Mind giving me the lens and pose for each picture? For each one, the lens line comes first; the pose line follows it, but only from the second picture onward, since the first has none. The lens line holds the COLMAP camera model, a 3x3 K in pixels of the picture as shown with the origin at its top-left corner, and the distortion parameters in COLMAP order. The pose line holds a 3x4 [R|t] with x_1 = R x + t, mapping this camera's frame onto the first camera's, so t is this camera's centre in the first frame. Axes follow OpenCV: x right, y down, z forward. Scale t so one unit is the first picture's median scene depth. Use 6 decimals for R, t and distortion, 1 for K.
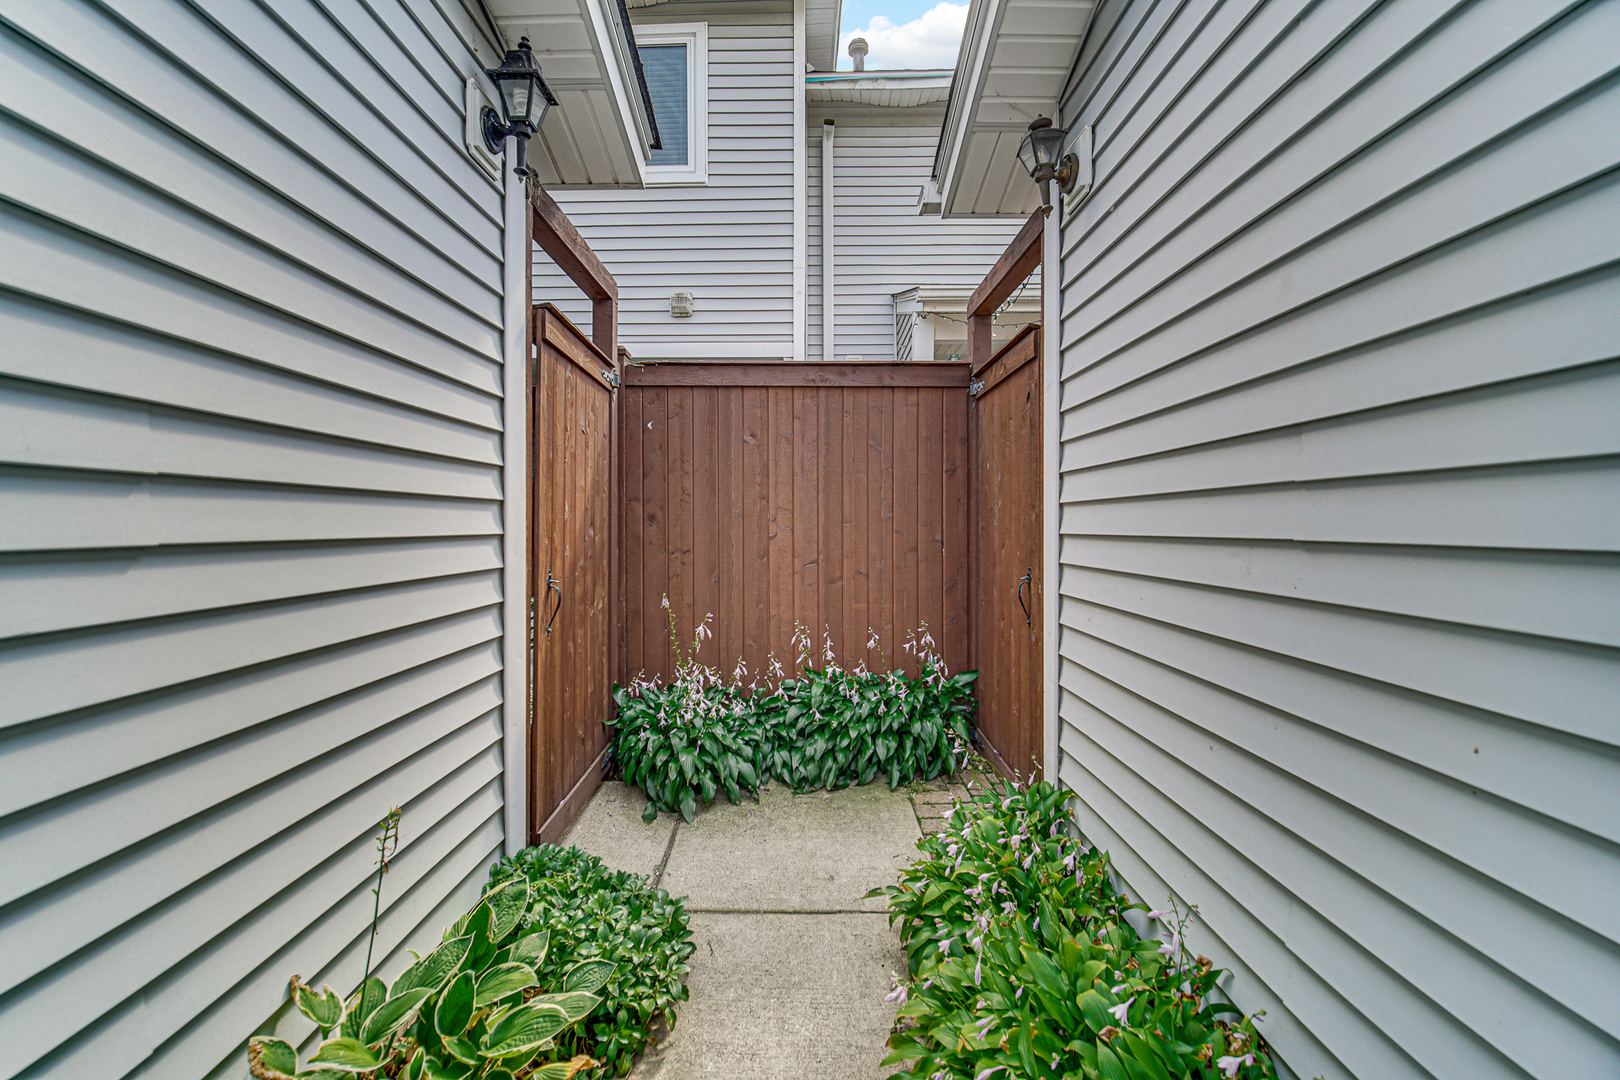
lens RADIAL K [[644.8, 0, 809.3], [0, 644.8, 531.2], [0, 0, 1]] dist [0.000816, 0.000274]
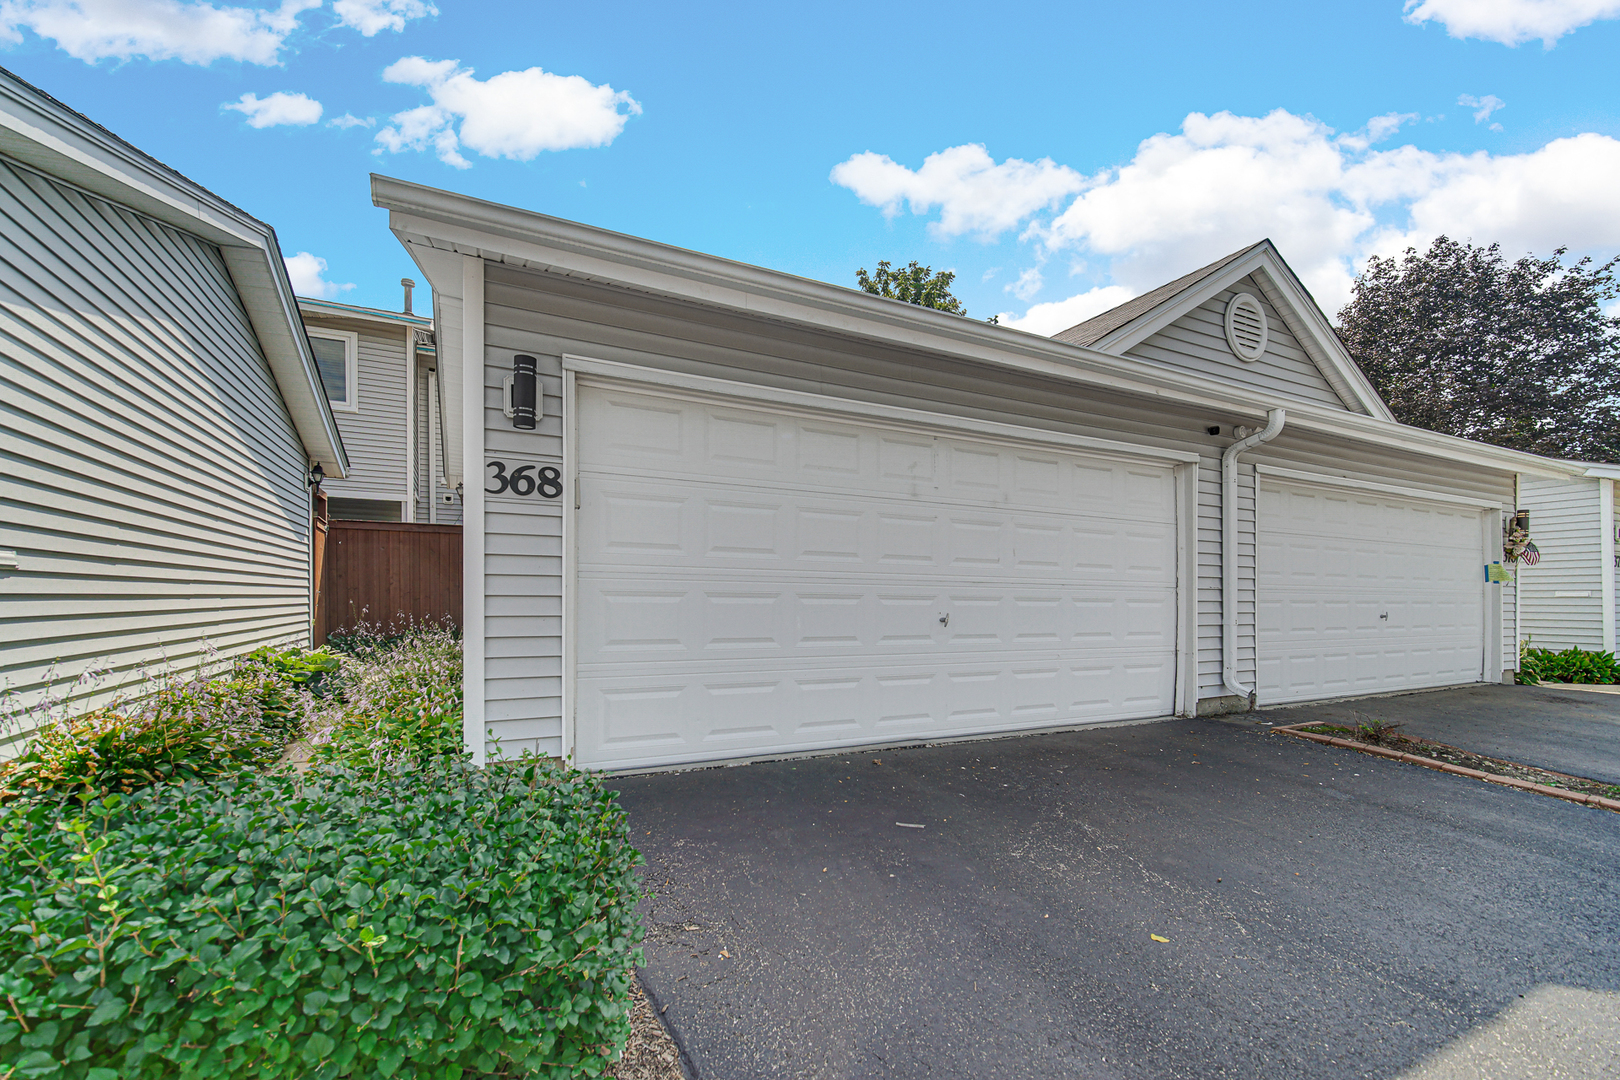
lens RADIAL K [[644.8, 0, 777.4], [0, 644.8, 603.8], [0, 0, 1]] dist [0.000816, 0.000274]
pose [[0.901116, -0.000467, 0.433577, 0.244736], [-0.000248, 0.999999, 0.001593, 0.093762], [-0.433577, -0.001543, 0.901115, -2.312850]]
